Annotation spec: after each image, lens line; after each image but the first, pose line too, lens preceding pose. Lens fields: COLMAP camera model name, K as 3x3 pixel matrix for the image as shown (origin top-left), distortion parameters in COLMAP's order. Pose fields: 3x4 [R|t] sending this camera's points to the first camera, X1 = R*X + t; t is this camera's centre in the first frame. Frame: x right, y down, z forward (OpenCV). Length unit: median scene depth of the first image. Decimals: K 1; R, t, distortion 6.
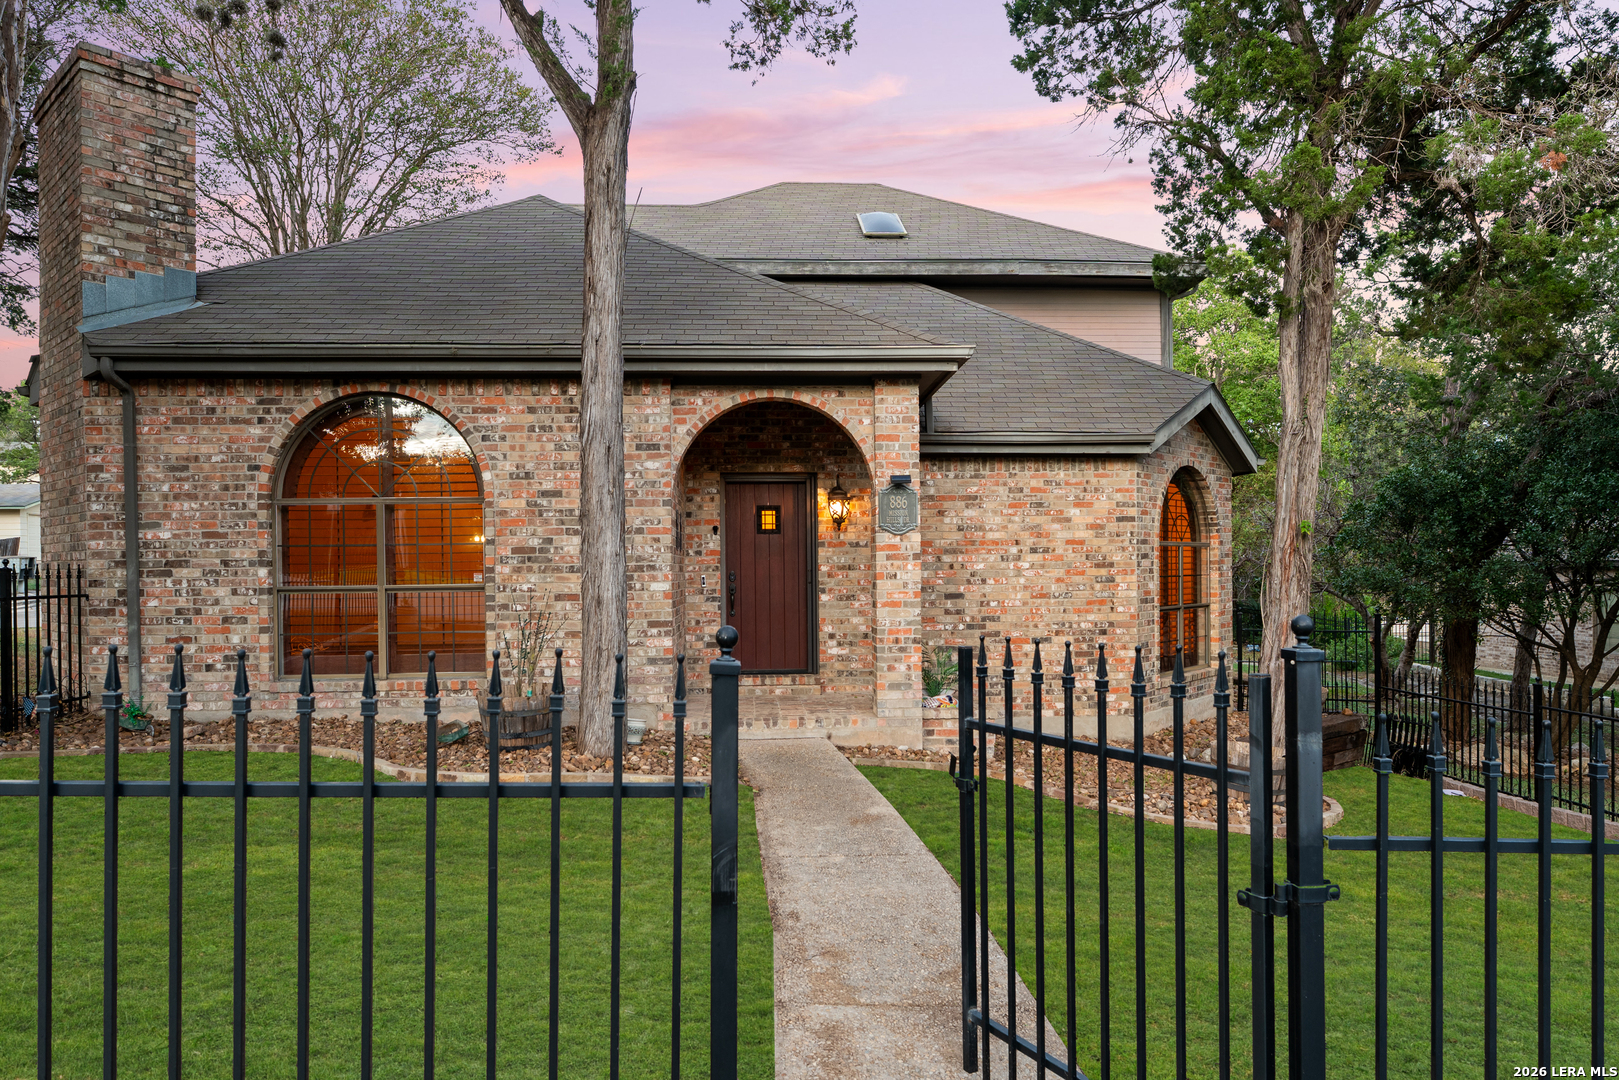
lens RADIAL K [[994.0, 0, 810.6], [0, 994.0, 550.2], [0, 0, 1]] dist [0.024219, -0.005427]
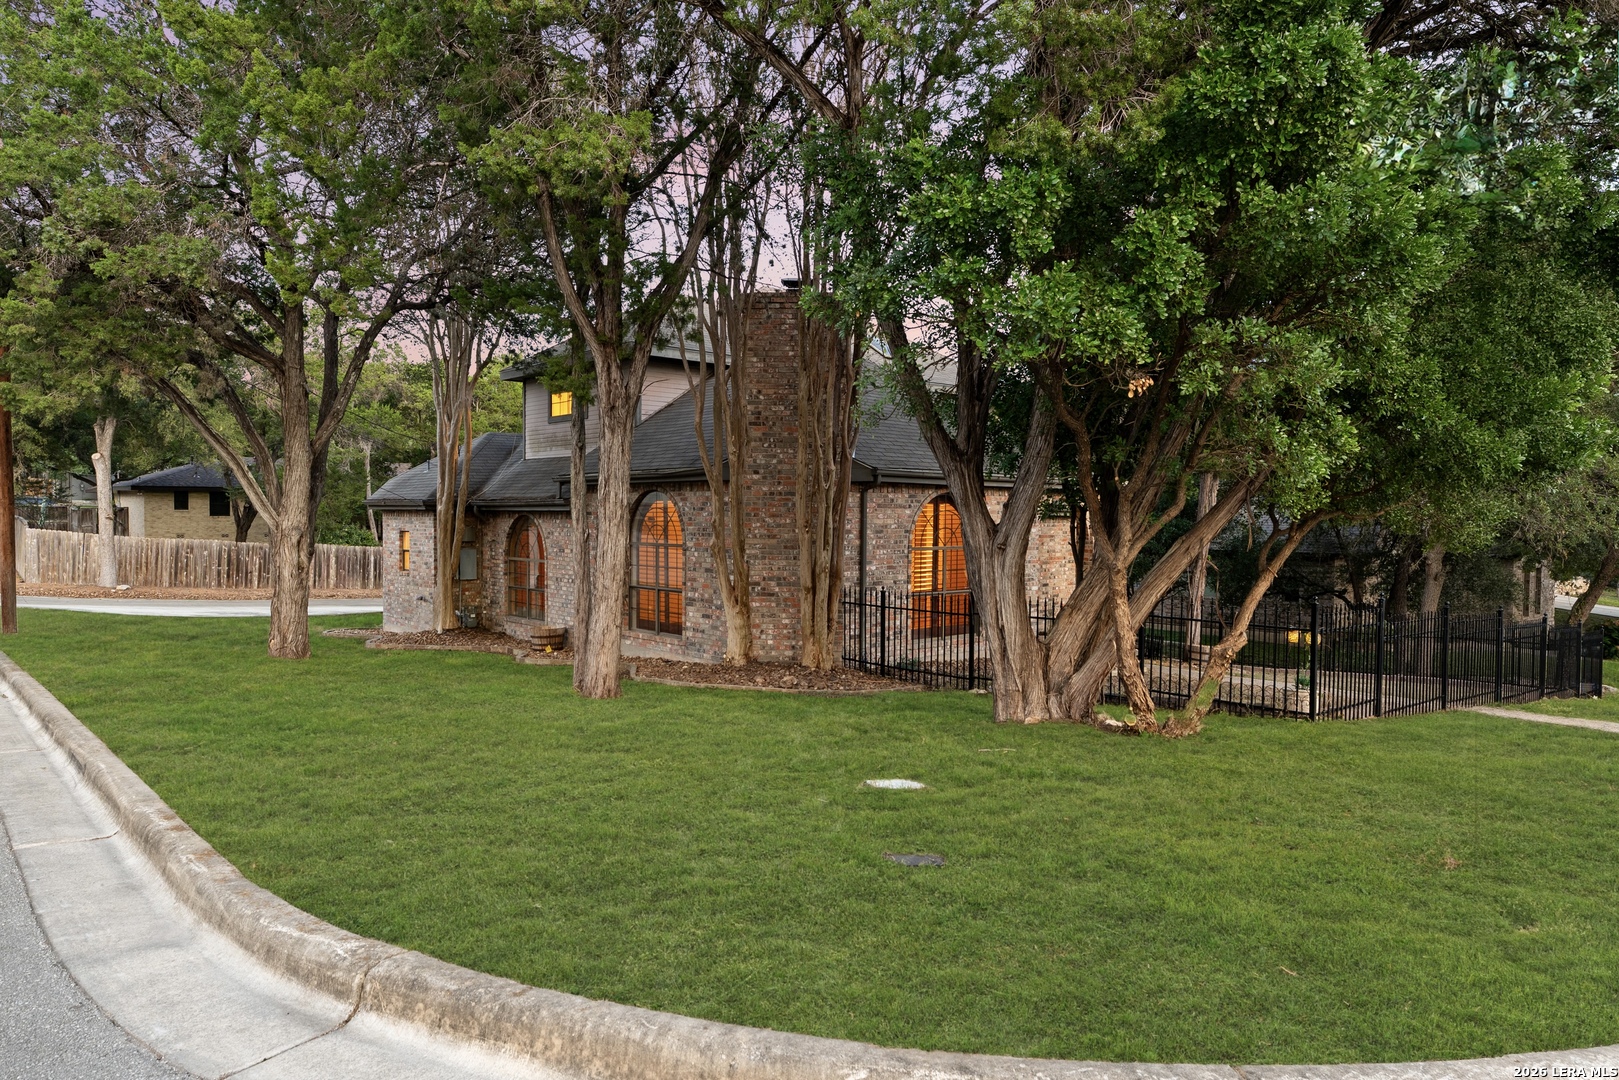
lens RADIAL K [[994.0, 0, 807.5], [0, 994.0, 542.4], [0, 0, 1]] dist [0.024219, -0.005427]
pose [[0.754789, -0.002375, 0.655963, -1.870971], [-0.017342, 0.999572, 0.023575, -0.099599], [-0.655738, -0.029170, 0.754425, -0.286698]]
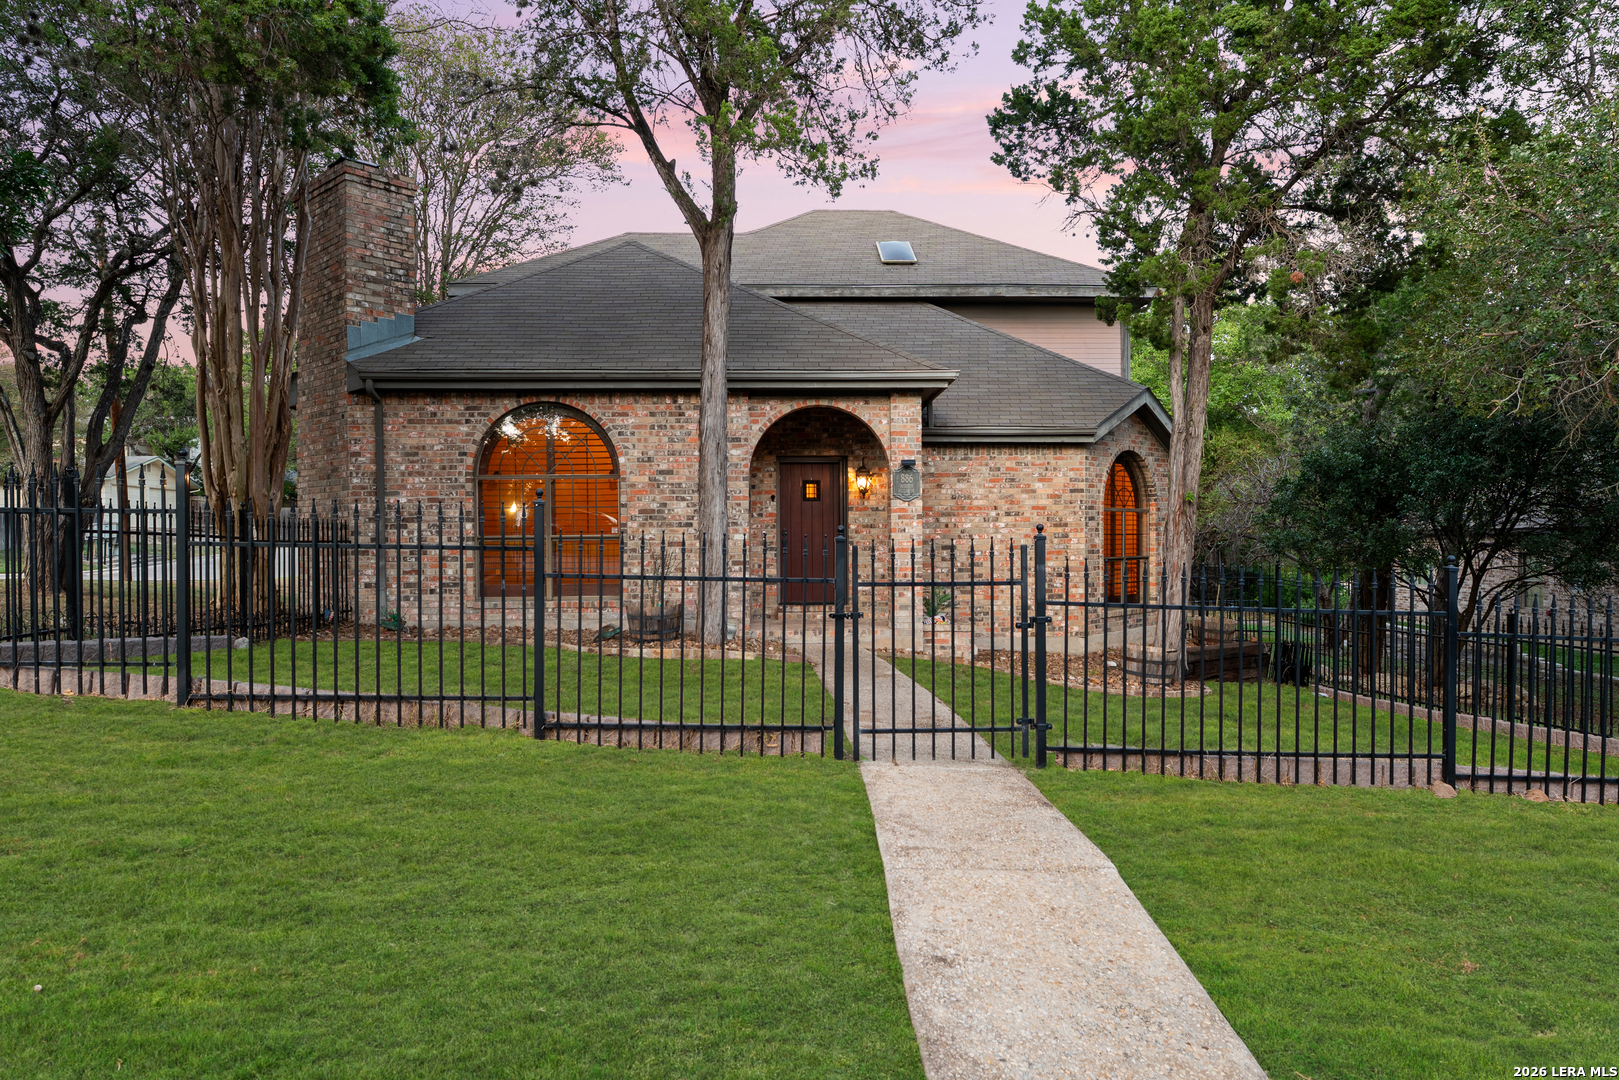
lens RADIAL K [[994.0, 0, 813.9], [0, 994.0, 536.8], [0, 0, 1]] dist [0.024219, -0.005427]
pose [[0.999927, 0.003055, -0.011666, -0.027940], [-0.002877, 0.999880, 0.015219, 0.014015], [0.011711, -0.015184, 0.999816, -0.430130]]
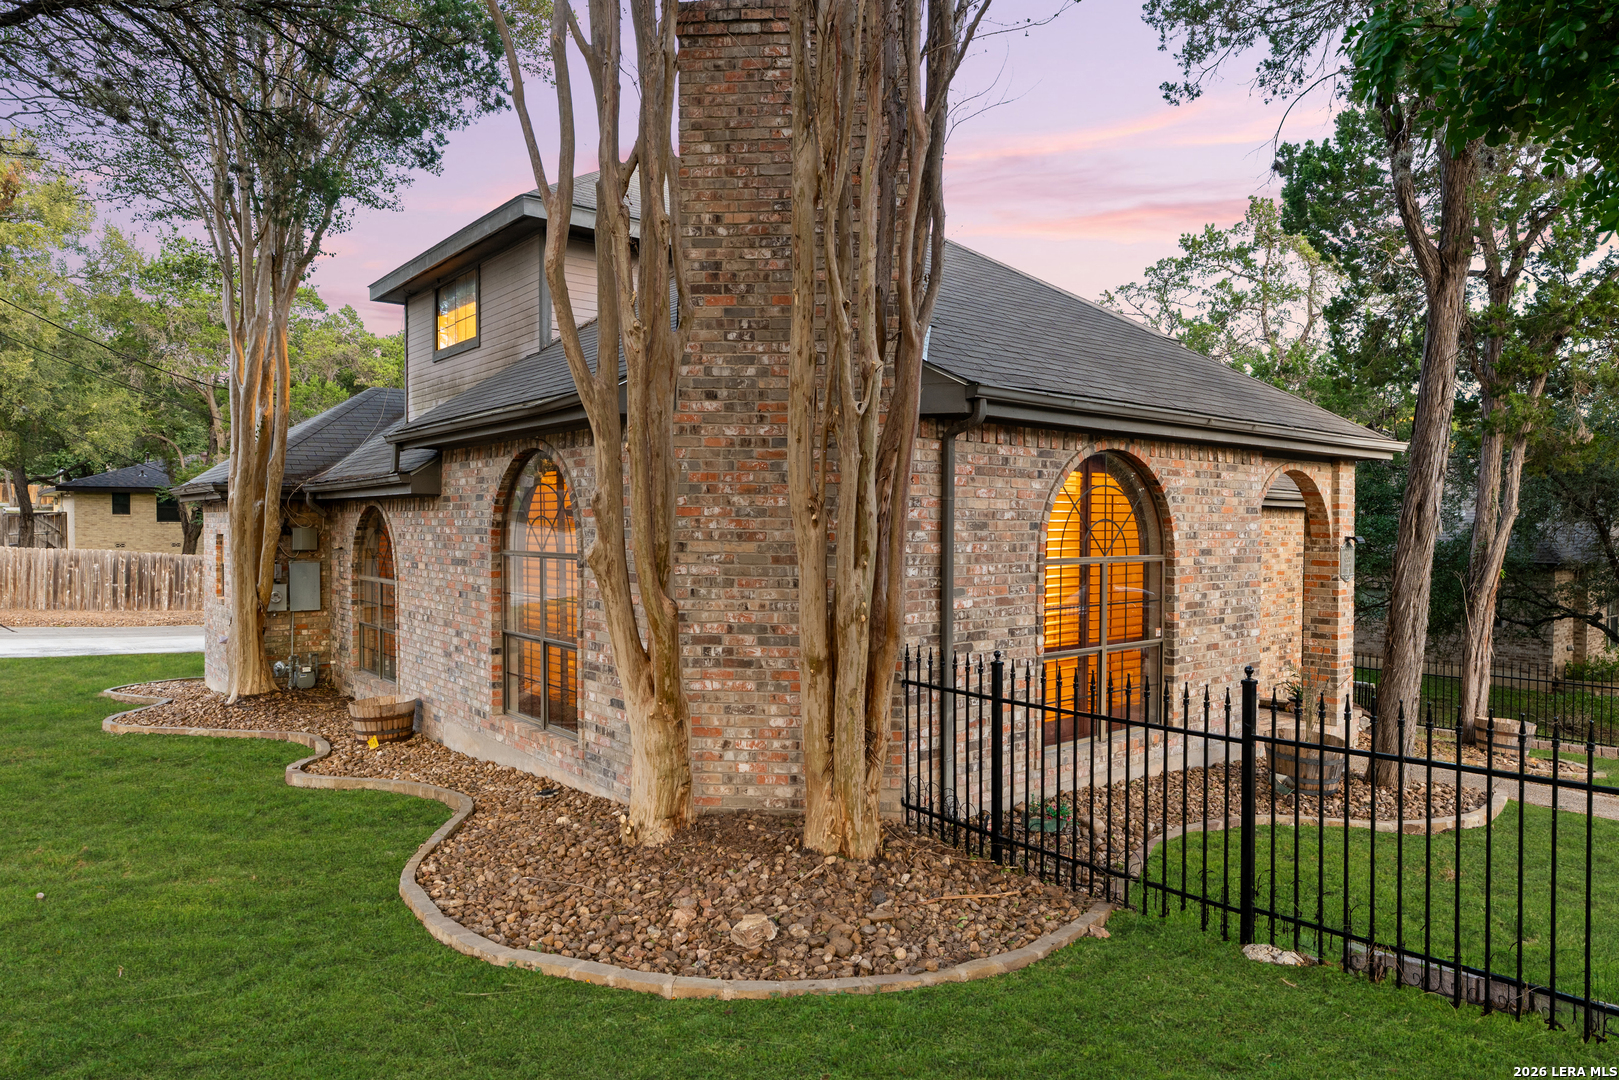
lens RADIAL K [[994.0, 0, 820.3], [0, 994.0, 530.7], [0, 0, 1]] dist [0.024219, -0.005427]
pose [[0.784537, 0.007955, 0.620031, -1.231503], [-0.013276, 0.999904, 0.003969, -0.076607], [-0.619940, -0.011345, 0.784567, 0.397710]]
